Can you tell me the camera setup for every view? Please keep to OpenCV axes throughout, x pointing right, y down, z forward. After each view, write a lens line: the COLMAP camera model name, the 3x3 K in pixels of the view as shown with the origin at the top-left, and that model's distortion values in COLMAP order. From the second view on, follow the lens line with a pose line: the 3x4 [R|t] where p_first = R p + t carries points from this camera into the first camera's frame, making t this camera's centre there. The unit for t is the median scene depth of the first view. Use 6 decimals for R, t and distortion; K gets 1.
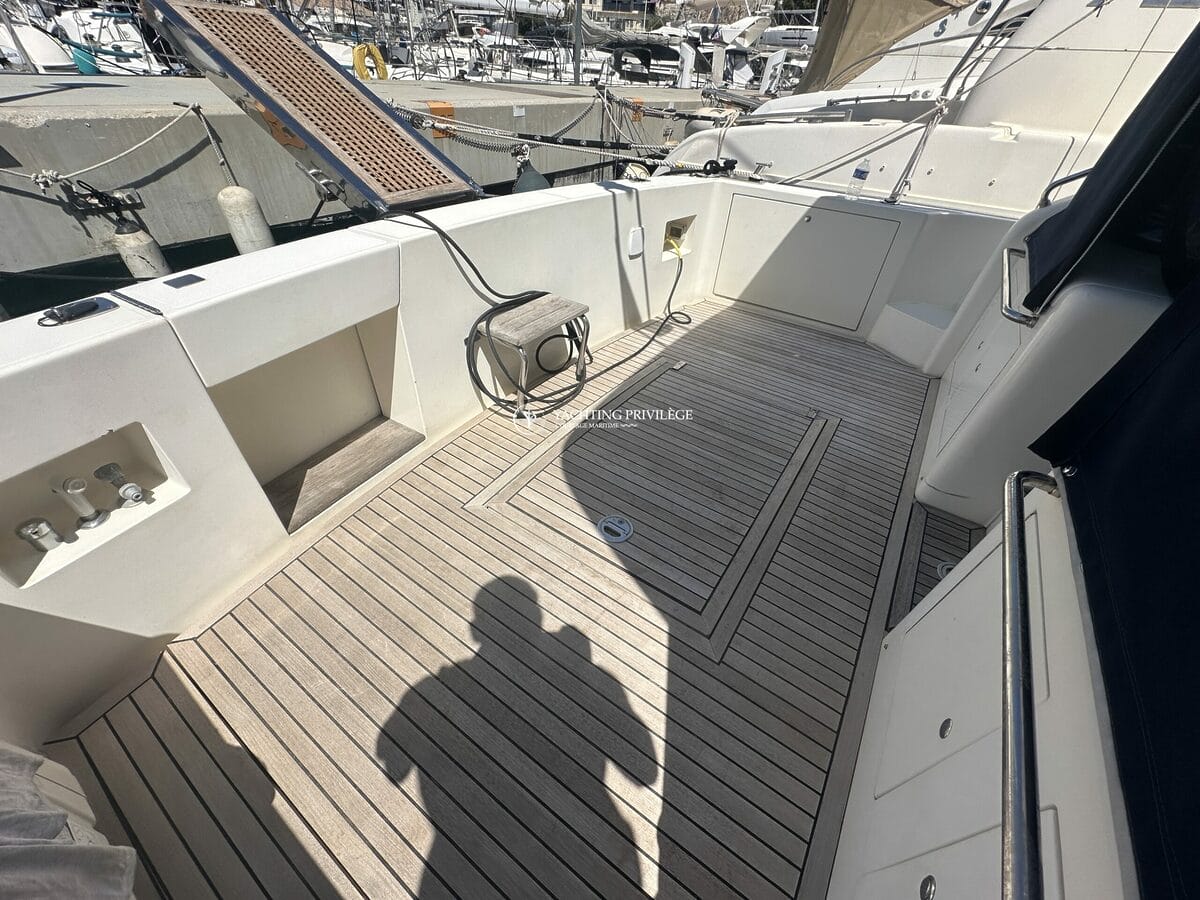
lens RADIAL K [[467.0, 0, 612.7], [0, 467.0, 446.6], [0, 0, 1]] dist [-0.006743, 0.000016]
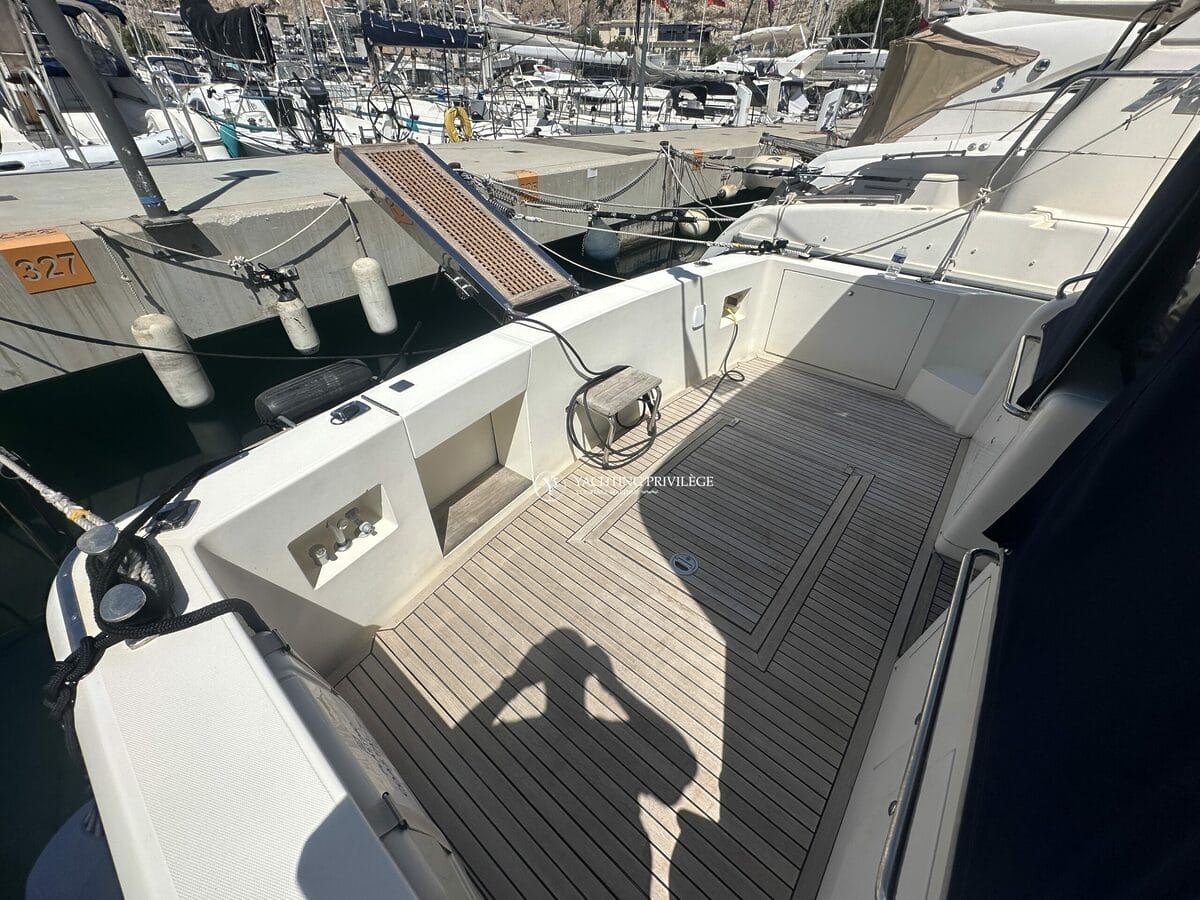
lens RADIAL K [[467.0, 0, 612.7], [0, 467.0, 446.6], [0, 0, 1]] dist [-0.006743, 0.000016]
pose [[0.994982, 0.026861, -0.096378, -0.057686], [-0.030228, 0.998977, -0.033643, -0.077030], [0.095376, 0.036387, 0.994776, -0.244789]]
